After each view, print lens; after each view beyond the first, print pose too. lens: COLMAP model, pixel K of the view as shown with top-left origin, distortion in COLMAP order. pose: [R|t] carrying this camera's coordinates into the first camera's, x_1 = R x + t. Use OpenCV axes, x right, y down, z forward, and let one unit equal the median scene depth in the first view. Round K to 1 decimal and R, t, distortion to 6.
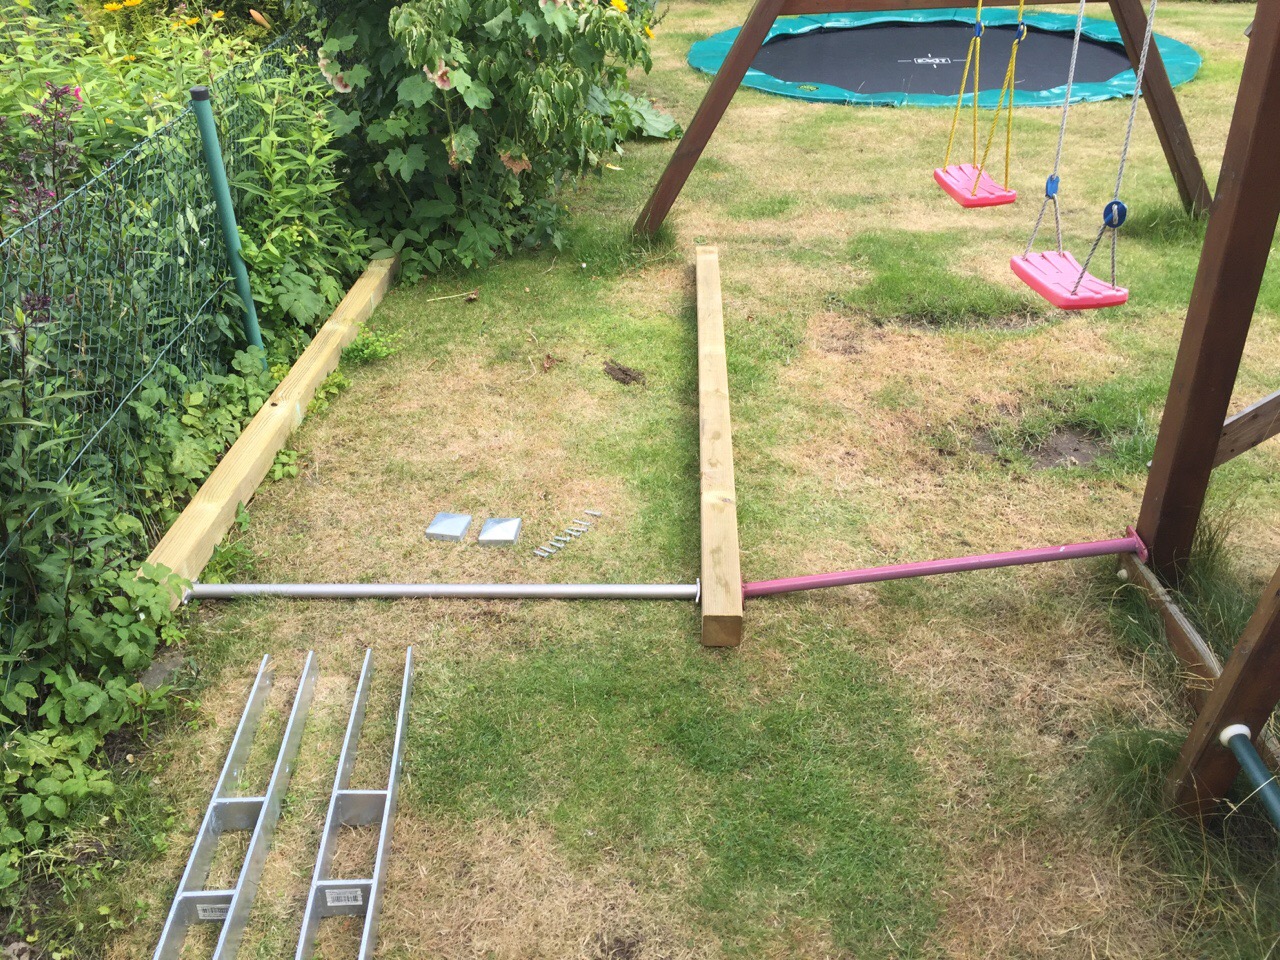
lens RADIAL K [[1084.3, 0, 638.1], [0, 1084.3, 476.6], [0, 0, 1]] dist [0.052515, -0.068319]
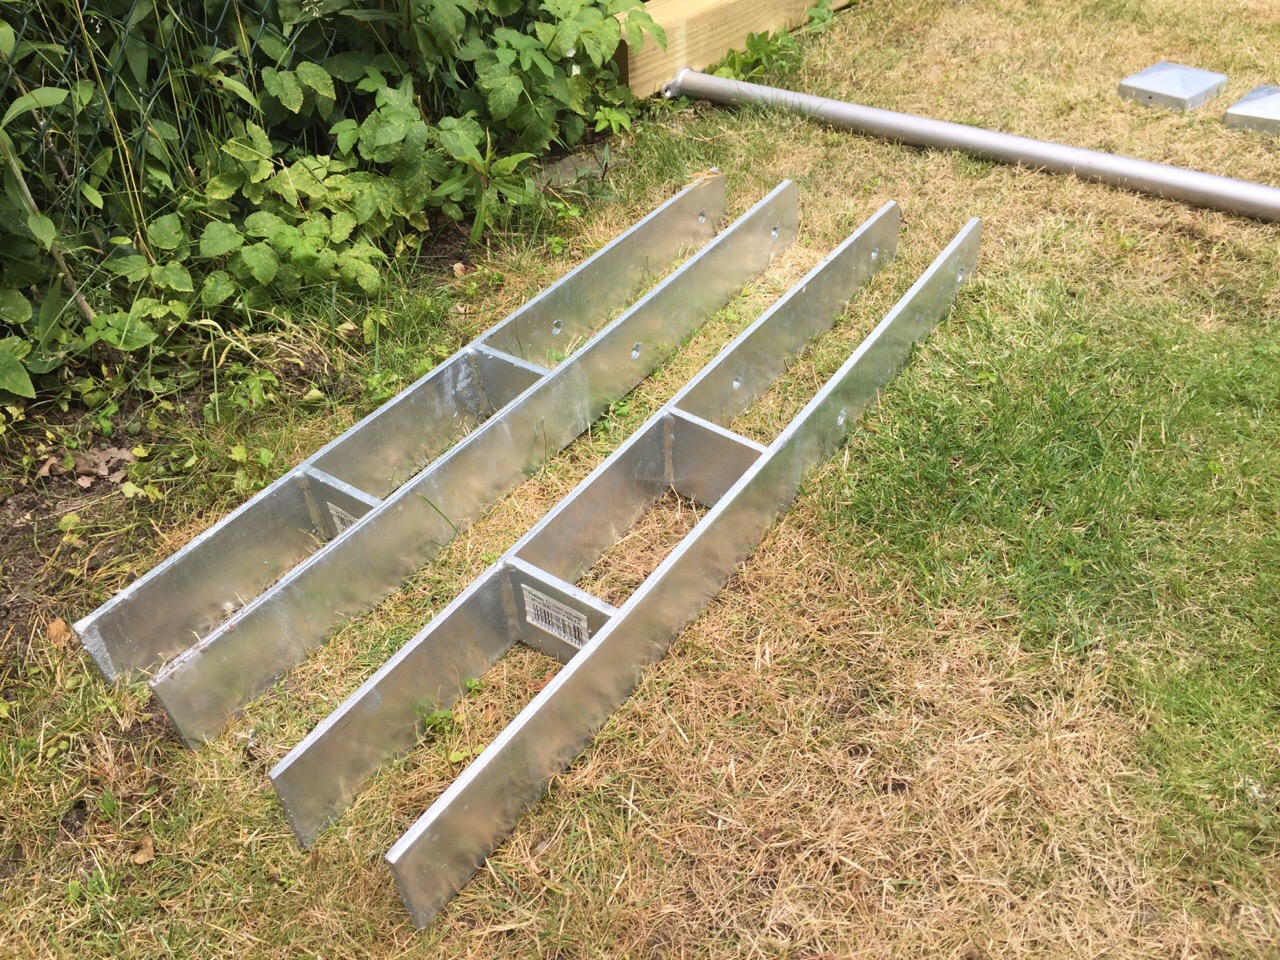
lens RADIAL K [[1084.3, 0, 636.0], [0, 1084.3, 482.2], [0, 0, 1]] dist [0.052515, -0.068319]
pose [[0.764169, 0.358320, -0.536333, -0.040816], [-0.255419, 0.931634, 0.258495, 0.194676], [0.592289, -0.060544, 0.803447, 0.602298]]
